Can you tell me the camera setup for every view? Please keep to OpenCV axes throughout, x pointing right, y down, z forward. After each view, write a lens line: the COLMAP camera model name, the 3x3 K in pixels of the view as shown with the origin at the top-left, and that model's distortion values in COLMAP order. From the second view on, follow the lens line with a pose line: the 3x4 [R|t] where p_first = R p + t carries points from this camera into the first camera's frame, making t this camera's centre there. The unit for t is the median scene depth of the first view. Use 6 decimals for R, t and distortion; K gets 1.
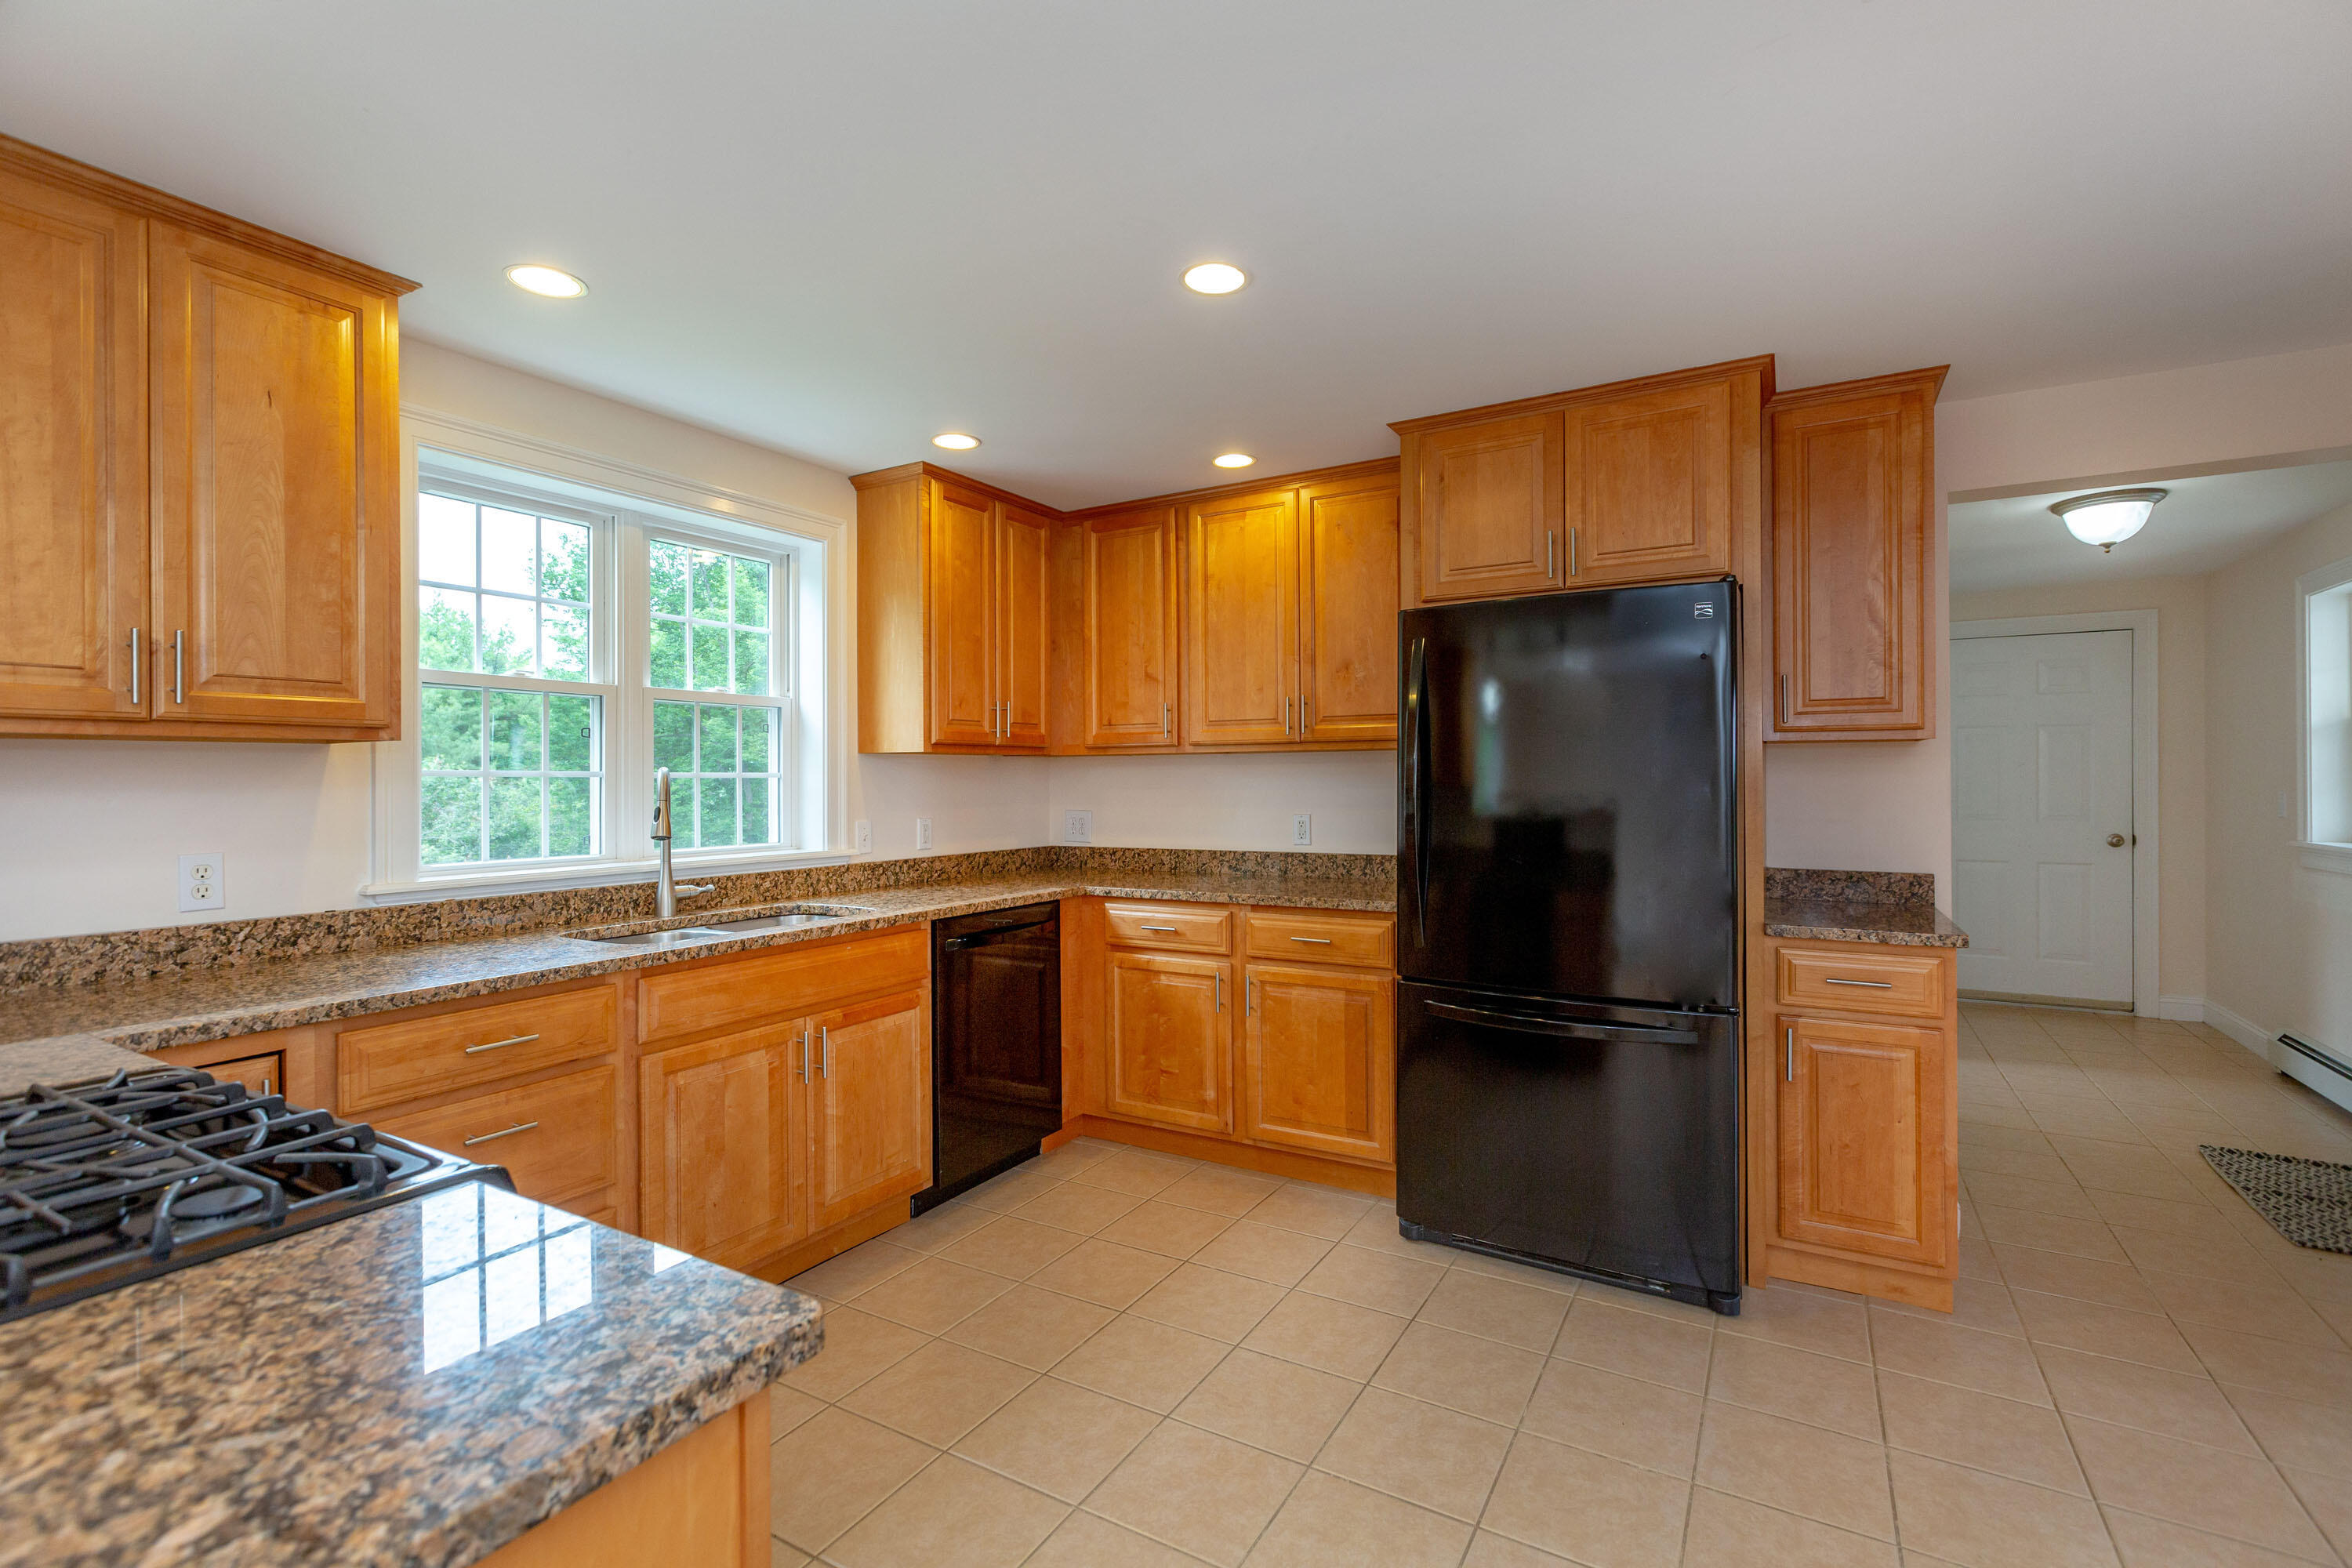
lens RADIAL K [[1073.4, 0, 1174.1], [0, 1073.4, 777.3], [0, 0, 1]] dist [0.023821, 0.000096]
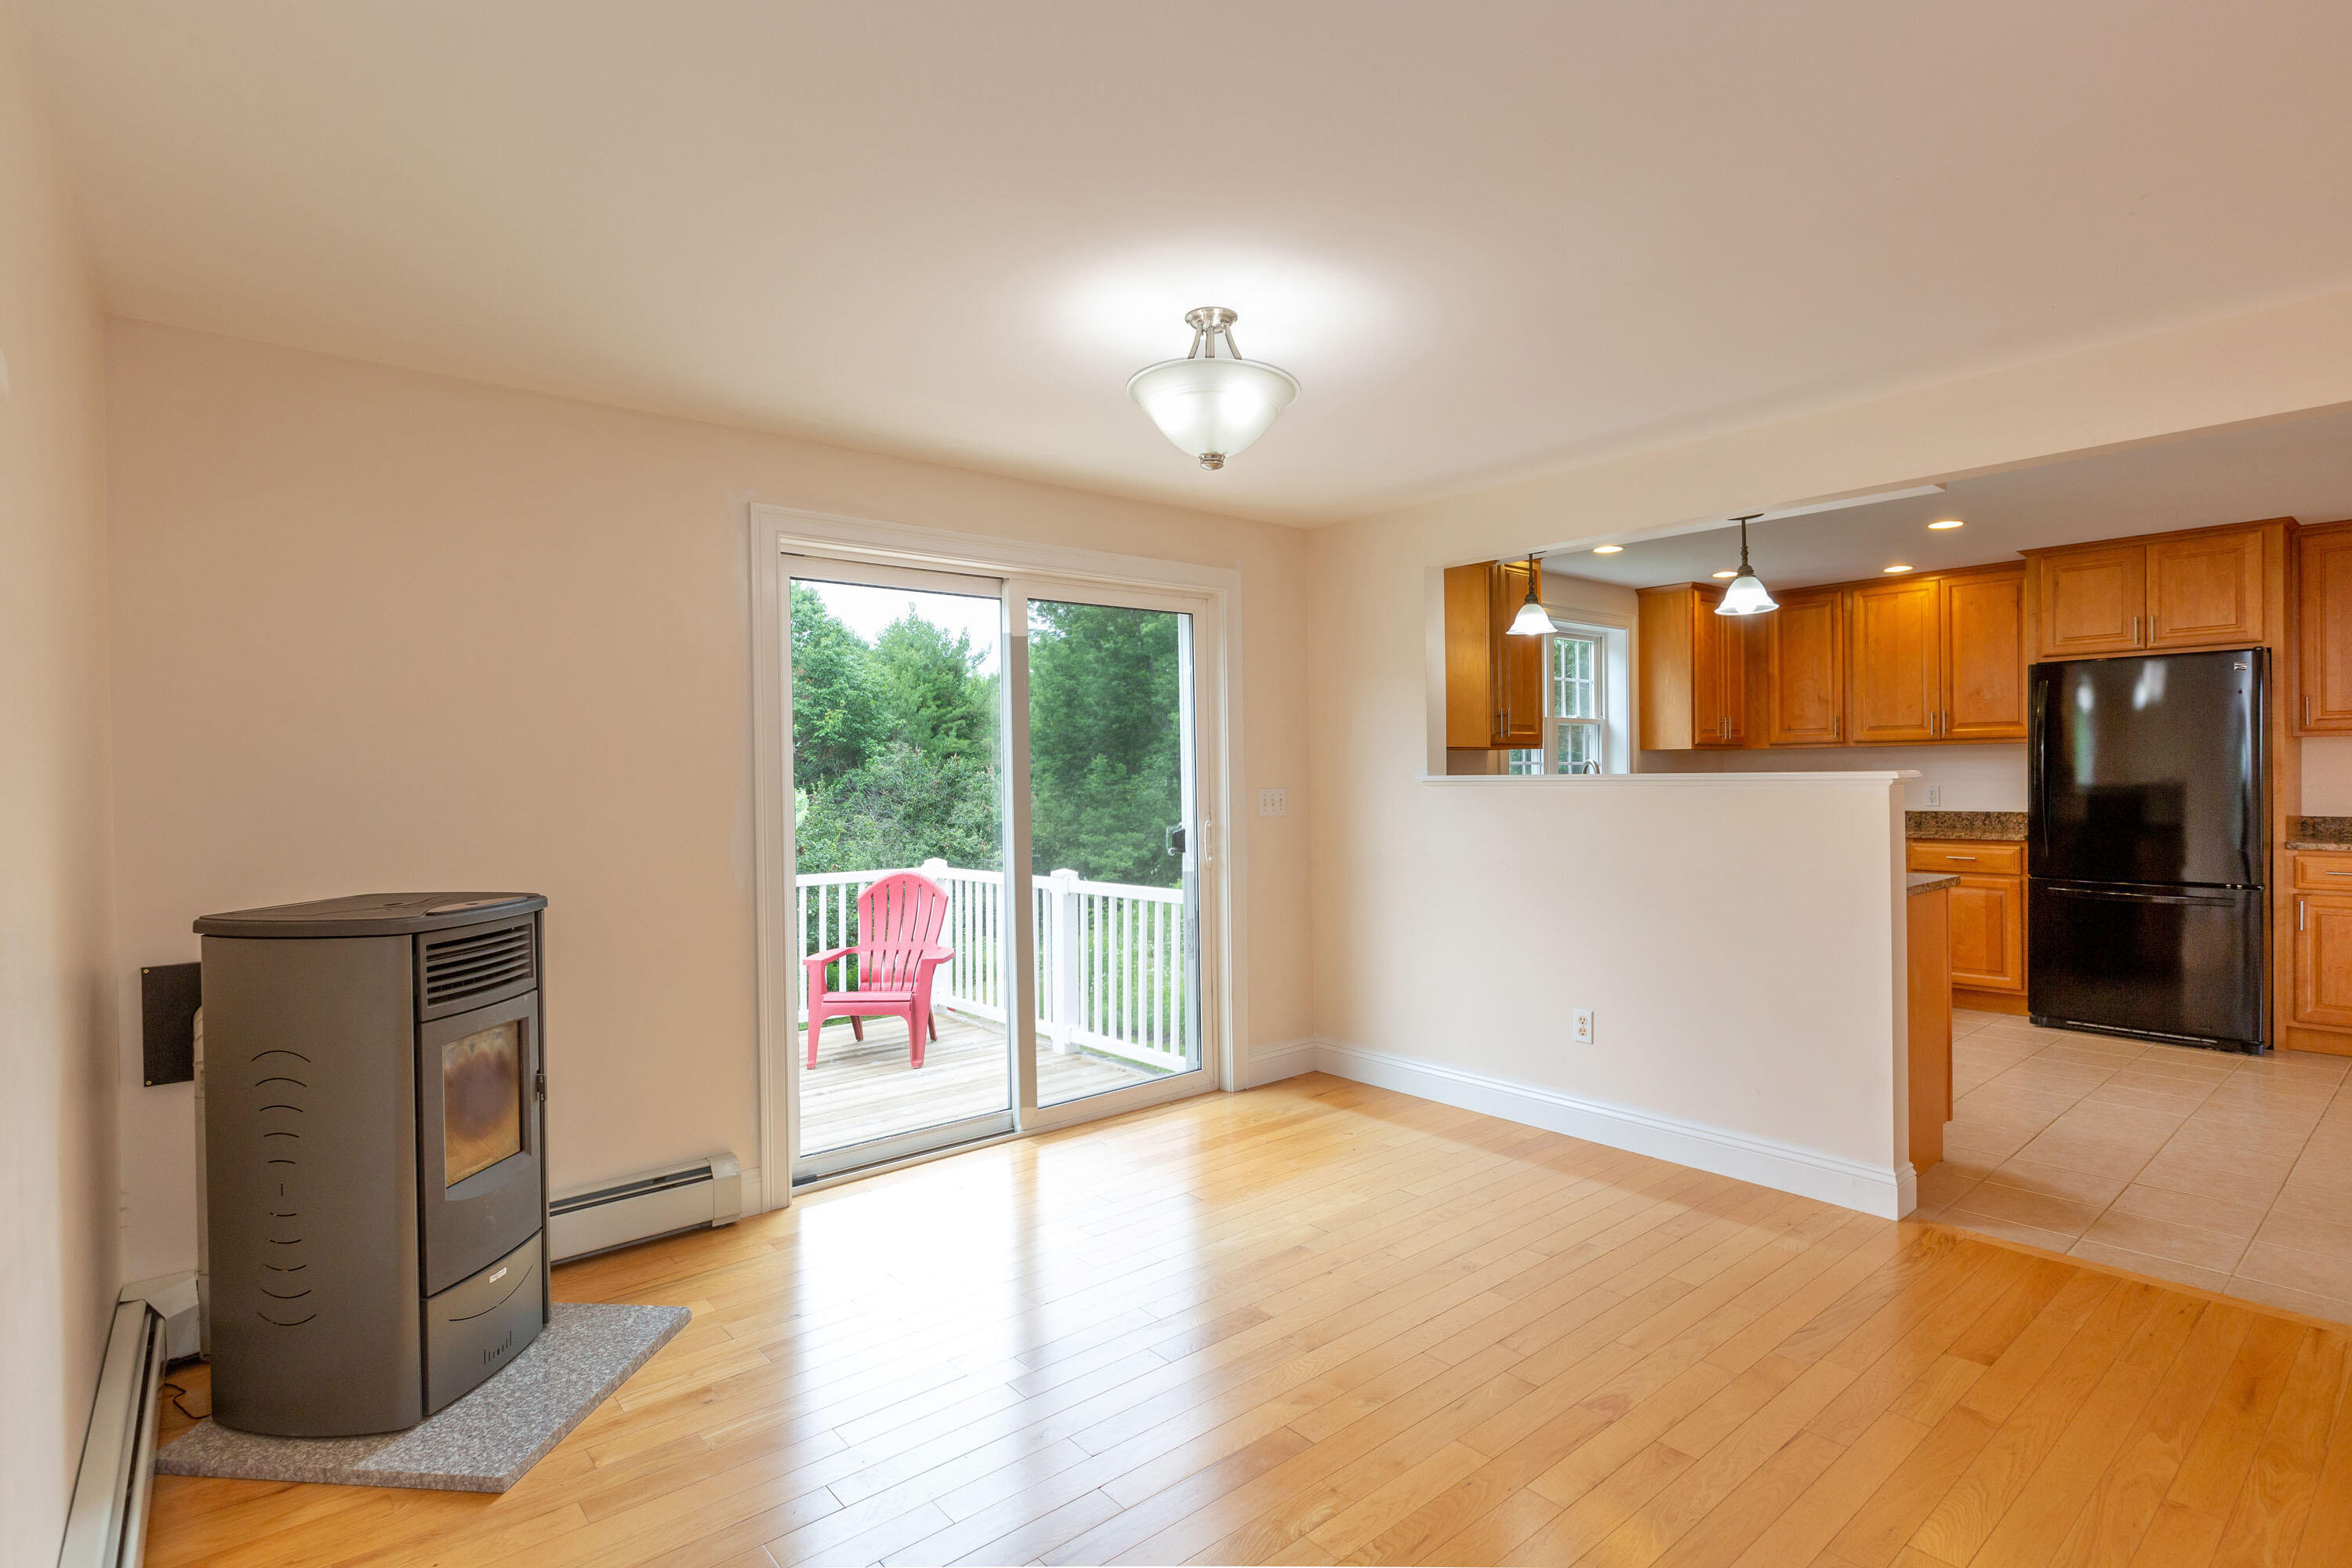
lens RADIAL K [[1154.7, 0, 1181.6], [0, 1154.7, 779.5], [0, 0, 1]] dist [0.003666, -0.000612]
pose [[0.944248, -0.003438, -0.329216, -0.432253], [0.006685, 0.999940, 0.008729, 0.004449], [0.329166, -0.010443, 0.944214, -1.119201]]
